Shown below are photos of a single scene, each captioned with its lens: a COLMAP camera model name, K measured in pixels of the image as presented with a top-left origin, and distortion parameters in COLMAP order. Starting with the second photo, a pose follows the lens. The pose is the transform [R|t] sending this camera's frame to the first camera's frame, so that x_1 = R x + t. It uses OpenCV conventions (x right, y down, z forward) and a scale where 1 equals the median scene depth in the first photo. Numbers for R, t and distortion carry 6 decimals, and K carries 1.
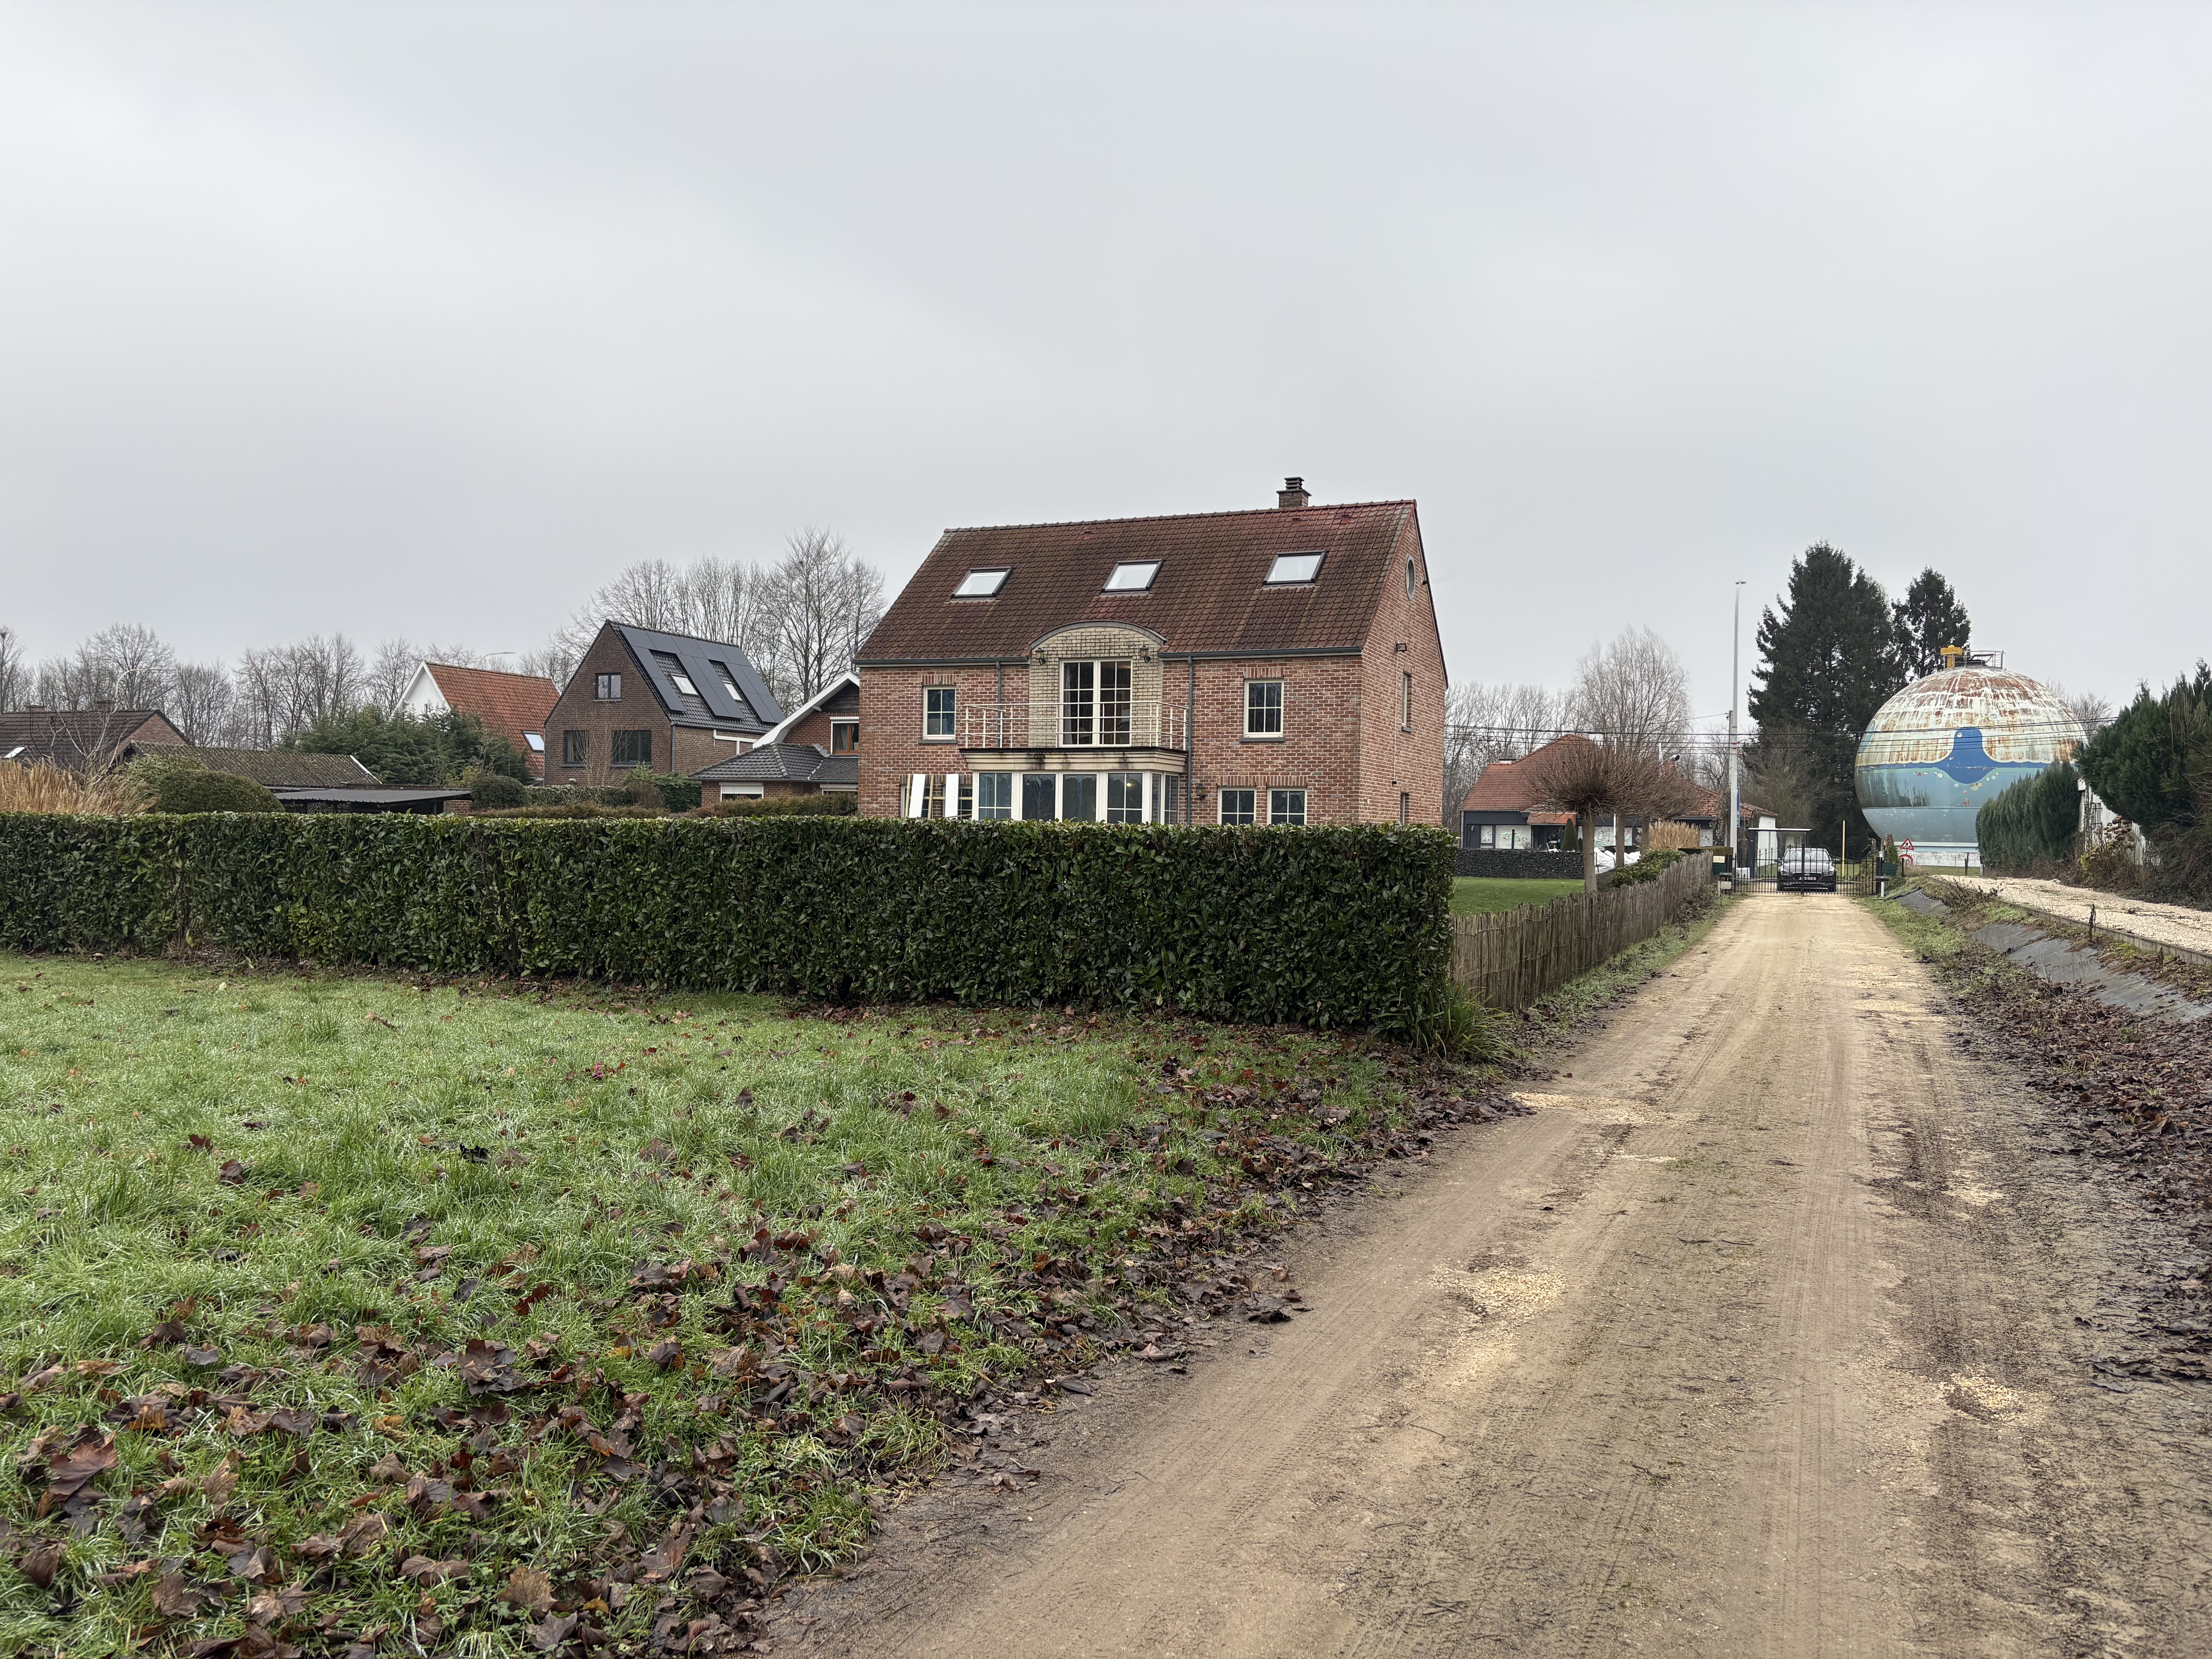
lens RADIAL K [[1673.9, 0, 1106.0], [0, 1673.9, 829.5], [0, 0, 1]] dist [0.087302, -0.097992]
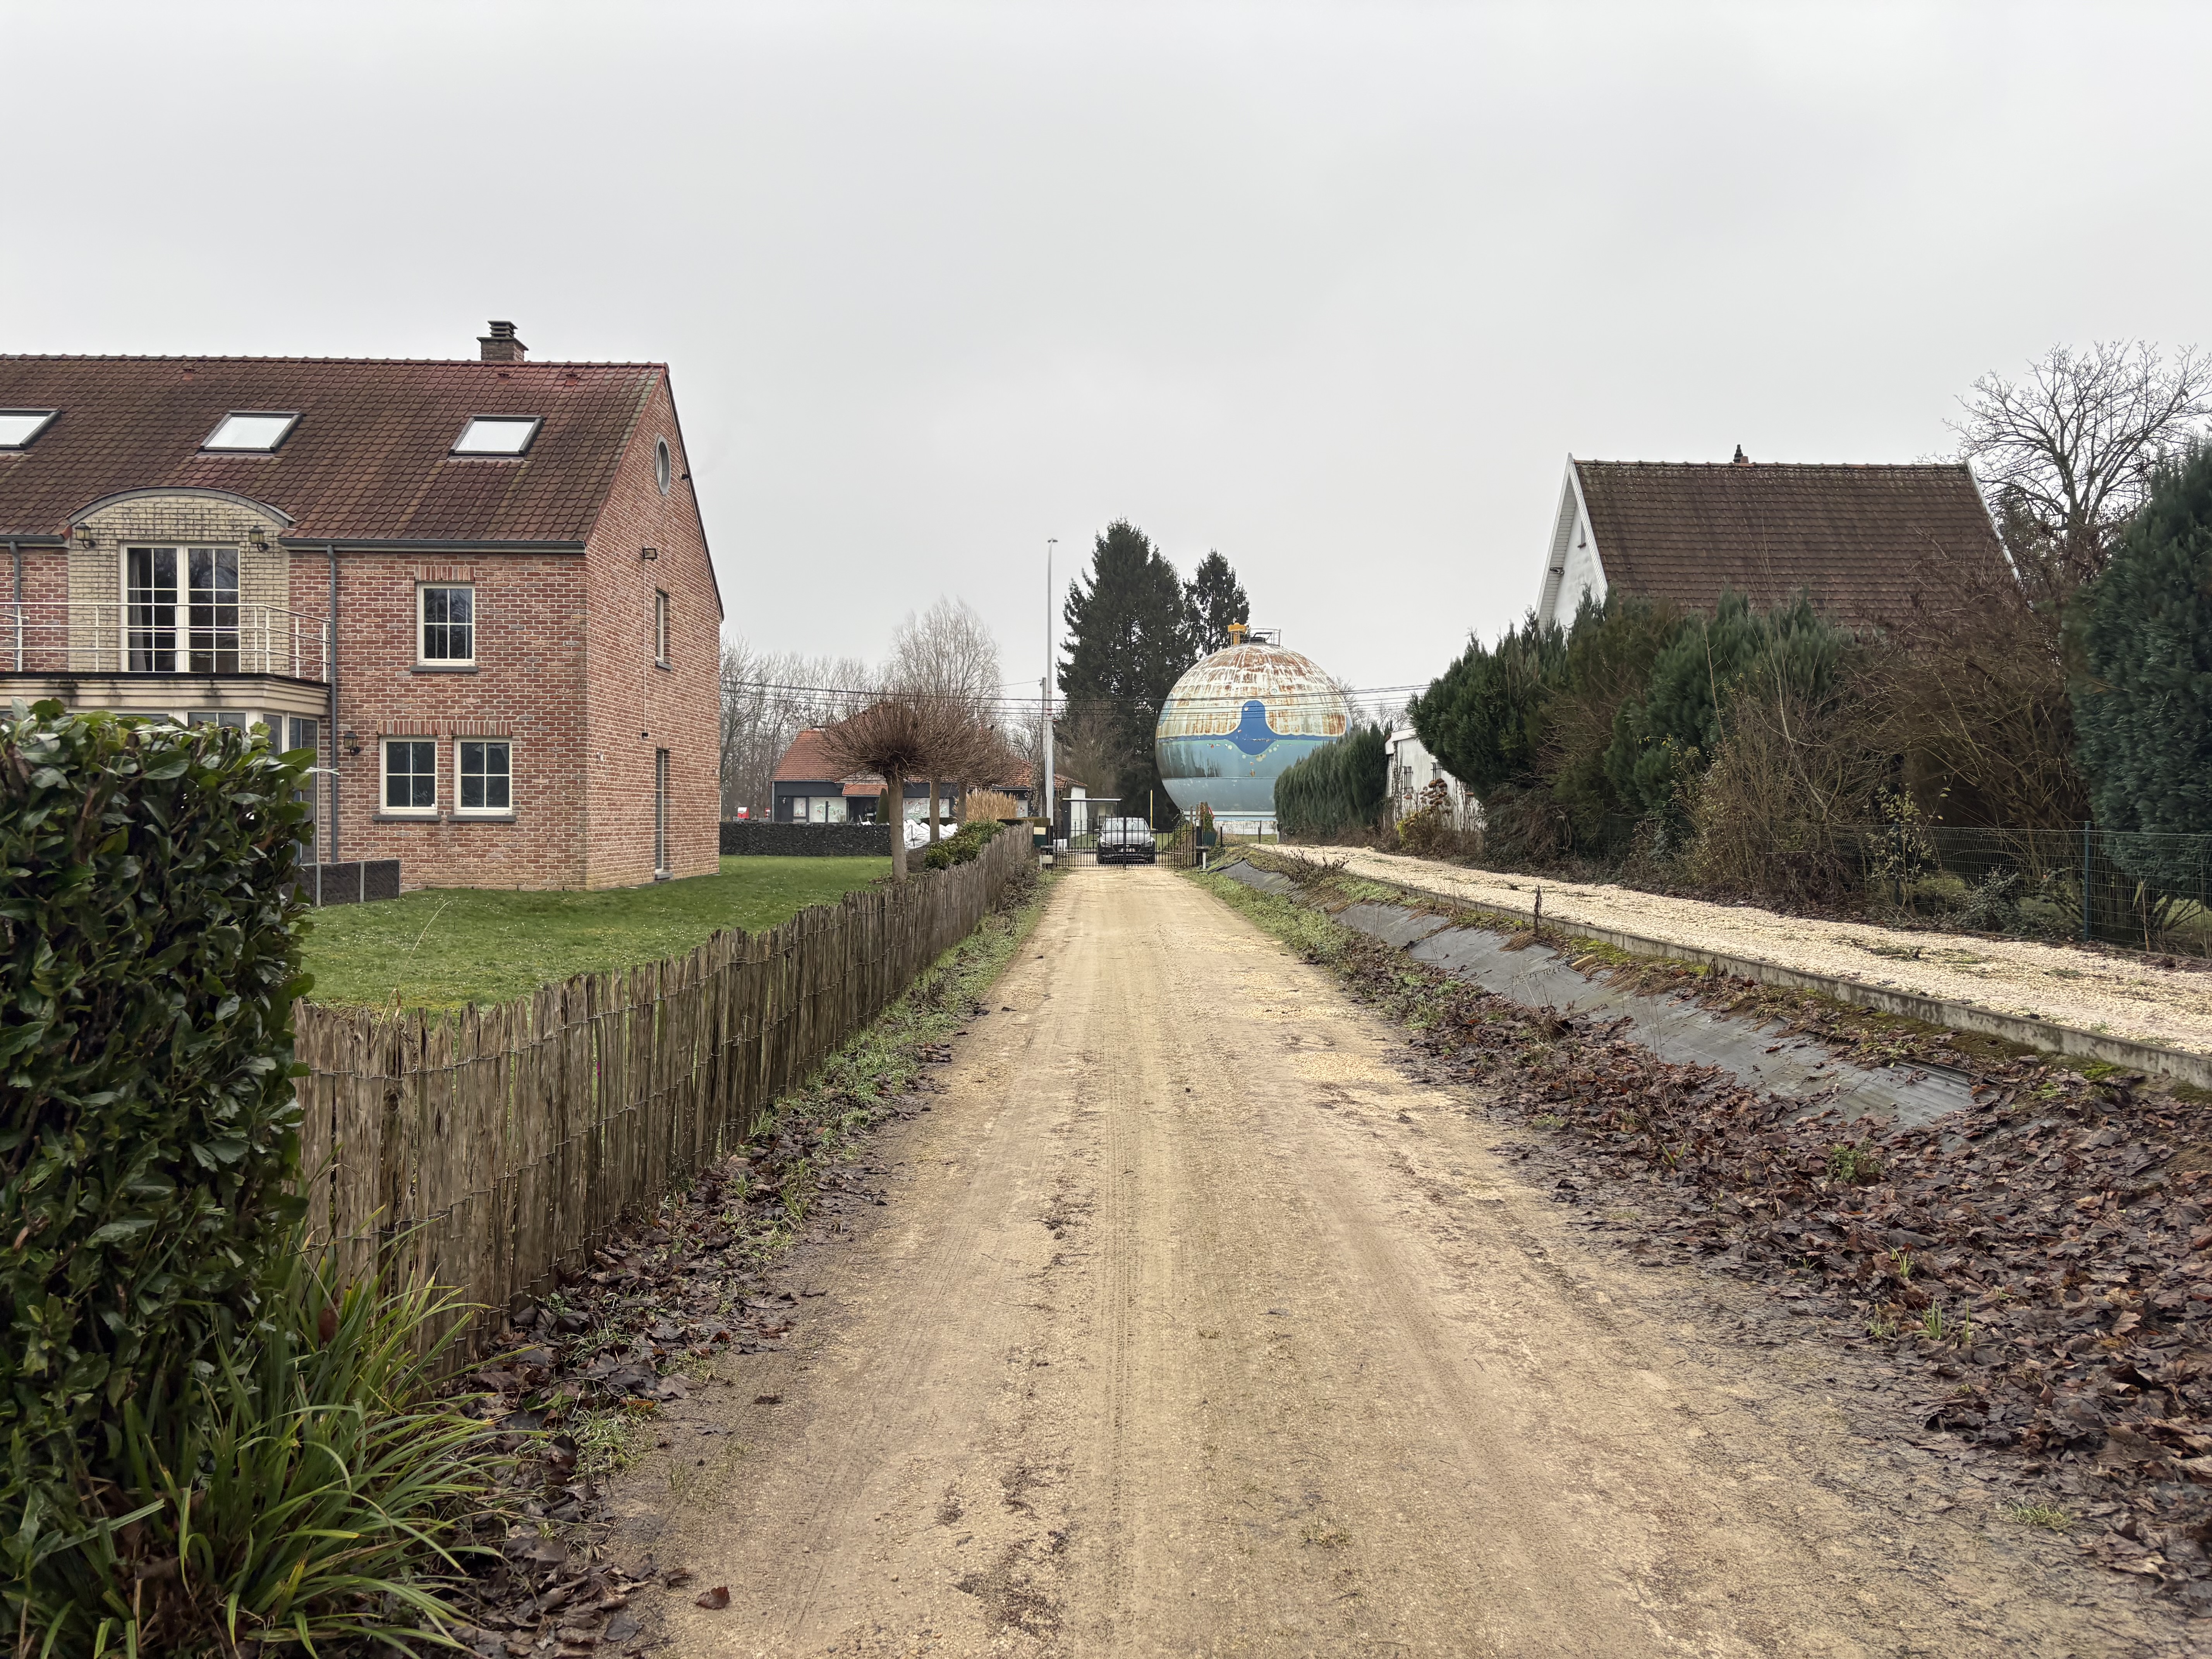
lens RADIAL K [[1673.9, 0, 1106.0], [0, 1673.9, 829.5], [0, 0, 1]] dist [0.087302, -0.097992]
pose [[0.922994, -0.013078, 0.384591, 0.072825], [0.007390, 0.999840, 0.016264, 0.003715], [-0.384742, -0.012169, 0.922944, 0.228463]]
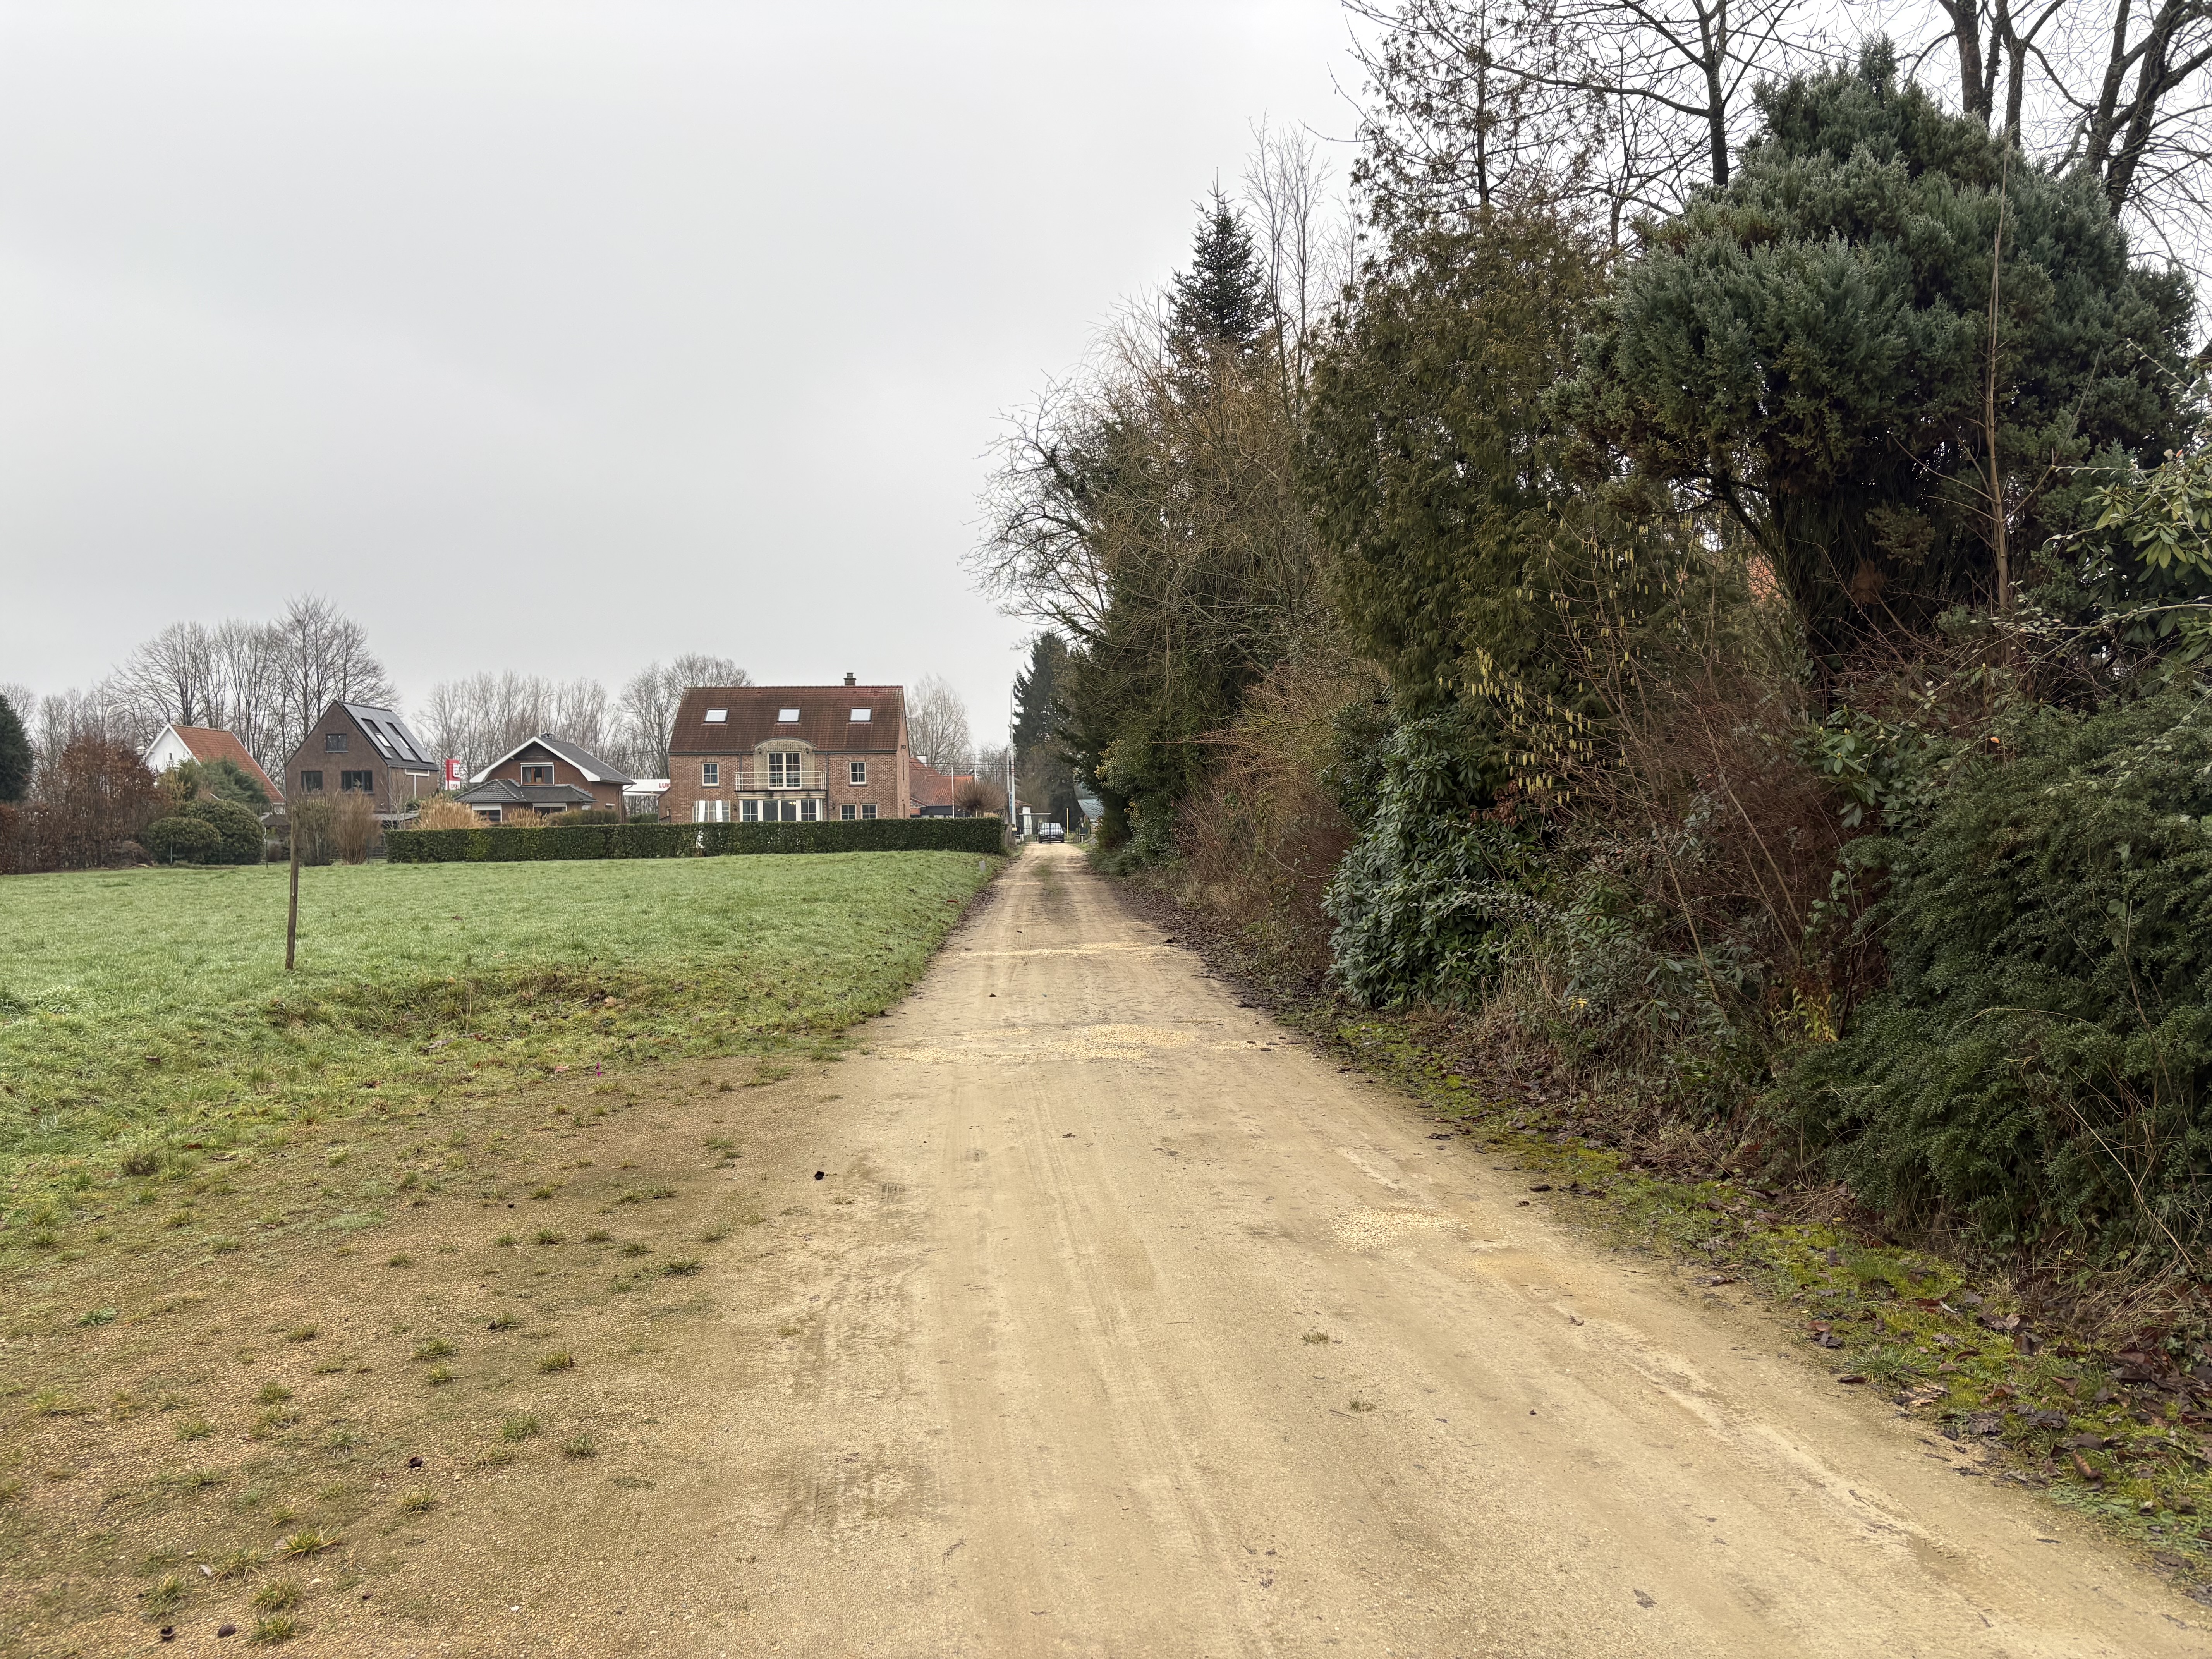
lens RADIAL K [[1644.8, 0, 1149.4], [0, 1644.8, 831.9], [0, 0, 1]] dist [-0.007954, -0.006261]
pose [[0.896294, -0.032001, 0.442304, -0.590923], [0.028499, 0.999488, 0.014563, -0.006164], [-0.442543, -0.000447, 0.896747, -1.377052]]
